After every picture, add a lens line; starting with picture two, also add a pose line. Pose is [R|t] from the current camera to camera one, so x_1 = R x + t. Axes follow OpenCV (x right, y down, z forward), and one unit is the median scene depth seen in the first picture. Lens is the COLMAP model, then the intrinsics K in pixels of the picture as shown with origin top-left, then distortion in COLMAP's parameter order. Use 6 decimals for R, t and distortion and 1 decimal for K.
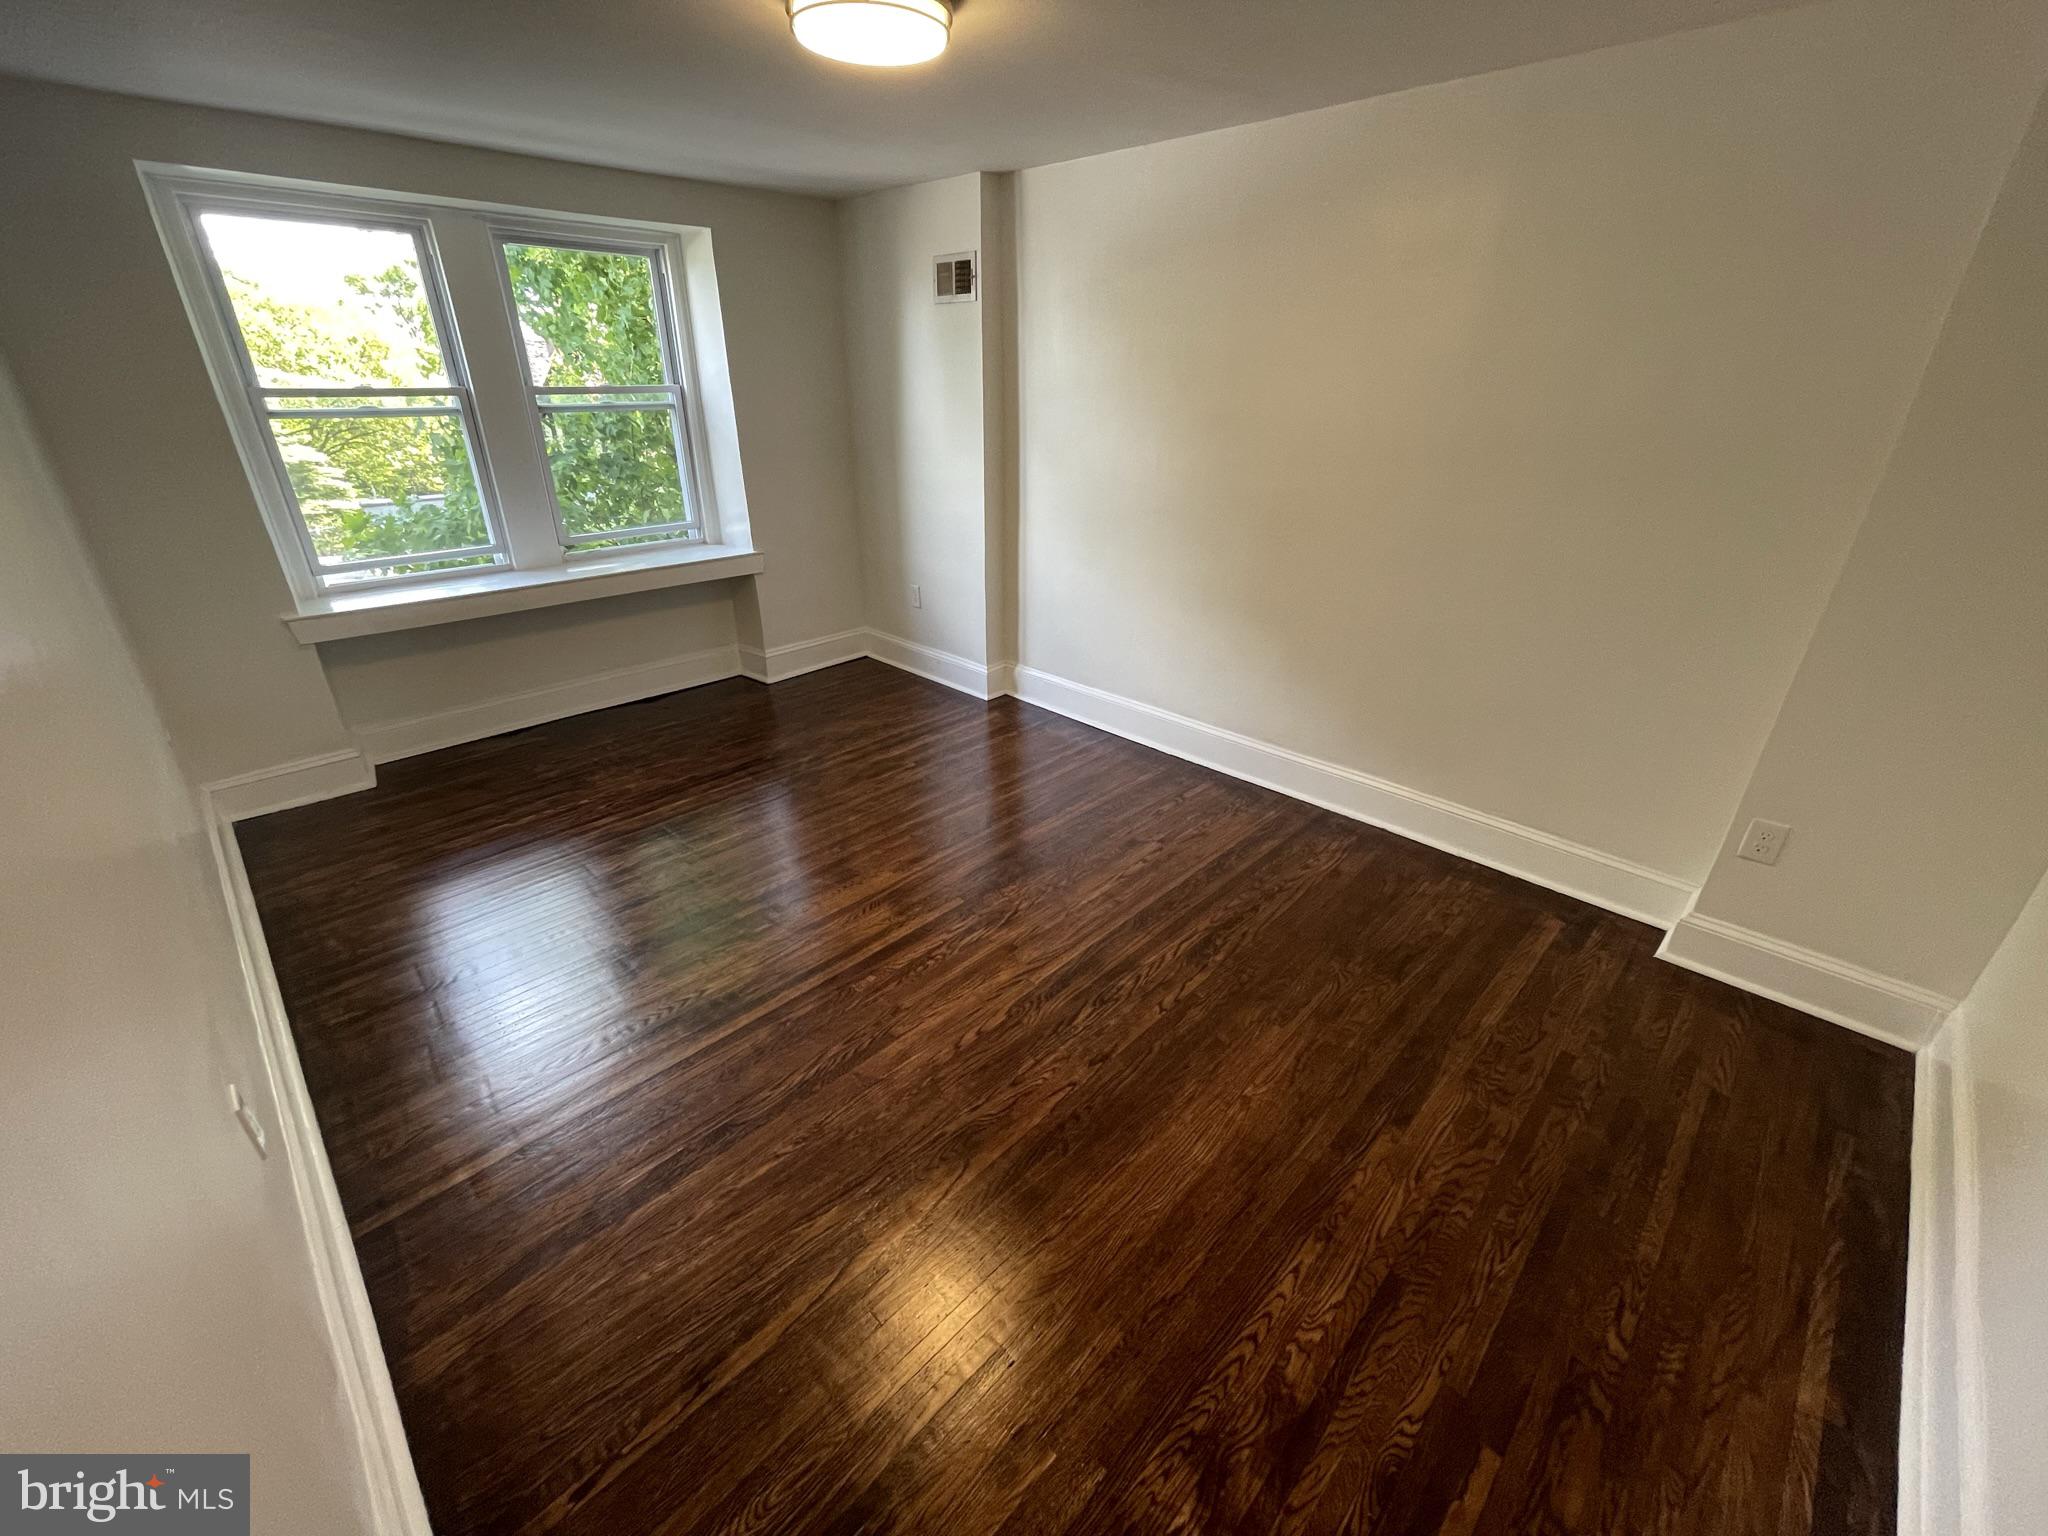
lens RADIAL K [[830.5, 0, 1028.2], [0, 830.5, 756.3], [0, 0, 1]] dist [-0.003235, 0.001812]
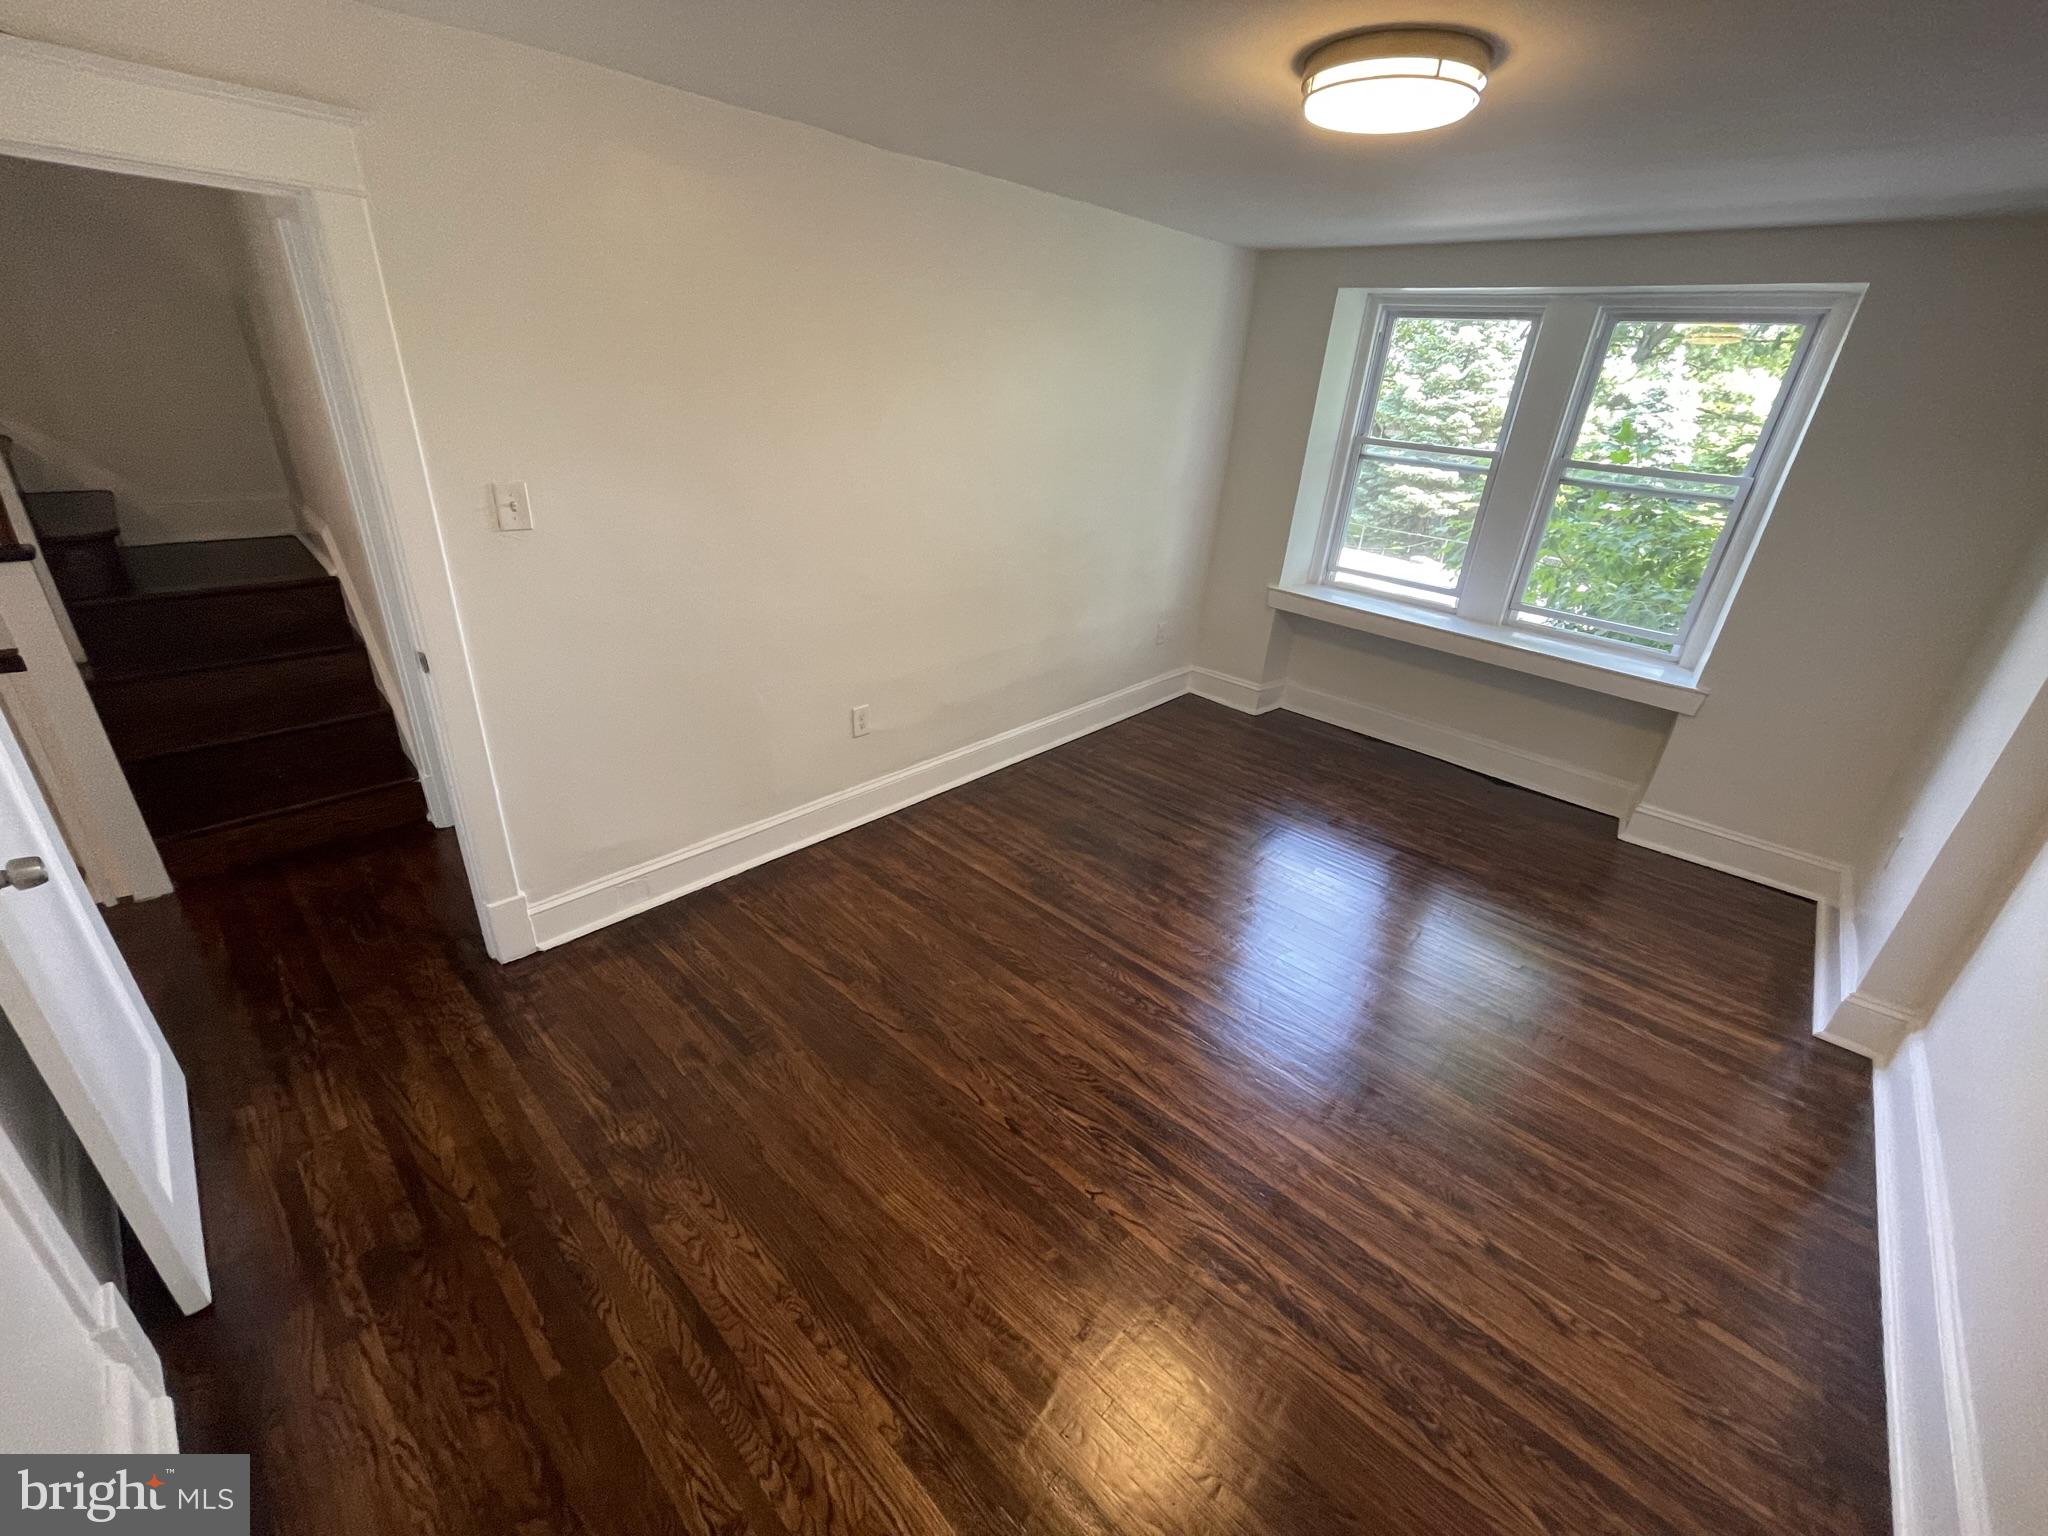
lens RADIAL K [[830.5, 0, 1011.8], [0, 830.5, 754.7], [0, 0, 1]] dist [-0.003235, 0.001812]
pose [[0.019116, 0.410723, -0.911560, 0.744740], [-0.479831, 0.803638, 0.352035, -0.306646], [0.877153, 0.430665, 0.212440, 0.566163]]
